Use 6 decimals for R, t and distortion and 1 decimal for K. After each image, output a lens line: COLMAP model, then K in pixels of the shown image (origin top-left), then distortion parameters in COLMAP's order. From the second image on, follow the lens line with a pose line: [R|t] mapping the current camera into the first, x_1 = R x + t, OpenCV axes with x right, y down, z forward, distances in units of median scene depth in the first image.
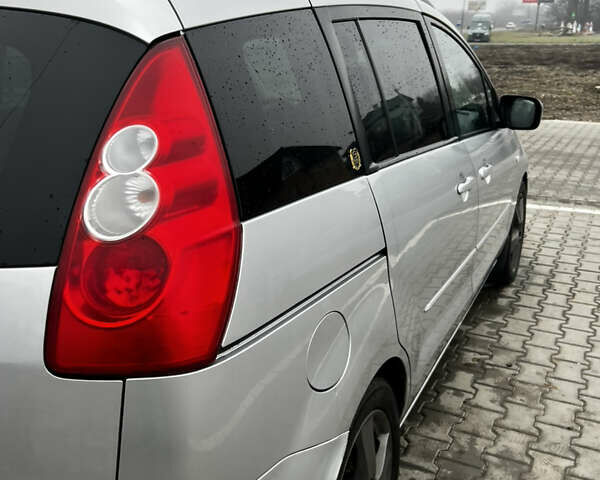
lens RADIAL K [[658.4, 0, 293.0], [0, 658.4, 250.9], [0, 0, 1]] dist [0.083332, -0.149371]
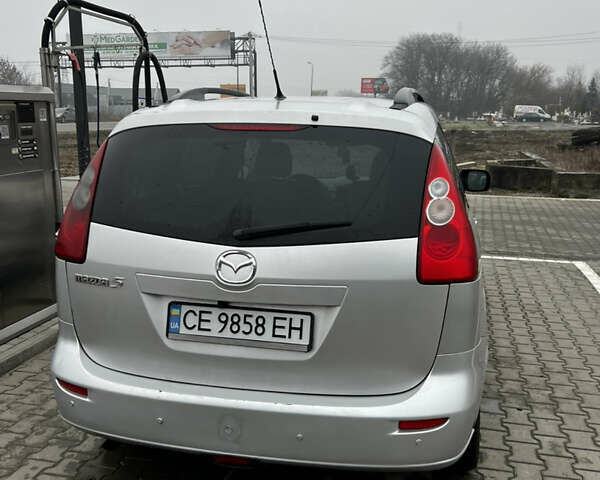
lens RADIAL K [[658.4, 0, 293.0], [0, 658.4, 250.9], [0, 0, 1]] dist [0.083332, -0.149371]
pose [[0.976350, -0.035683, 0.213229, -0.504546], [0.060492, 0.991980, -0.110983, 0.119086], [-0.207558, 0.121257, 0.970678, -0.454876]]
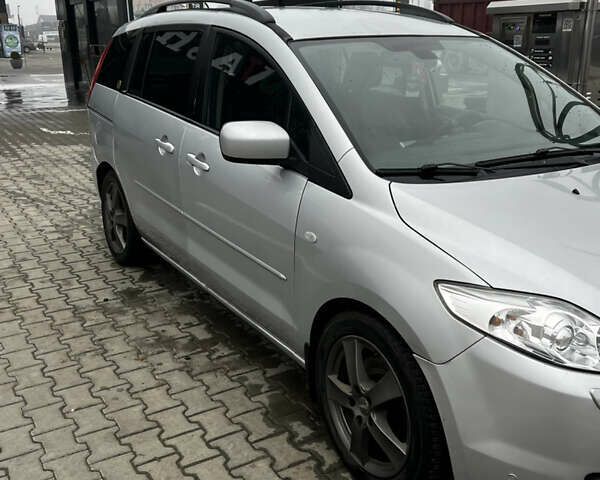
lens RADIAL K [[658.4, 0, 293.0], [0, 658.4, 250.9], [0, 0, 1]] dist [0.083332, -0.149371]
pose [[-0.546569, 0.253432, -0.798144, 1.270958], [-0.263407, 0.852698, 0.451135, -0.596037], [0.794908, 0.456814, -0.399303, 1.838848]]
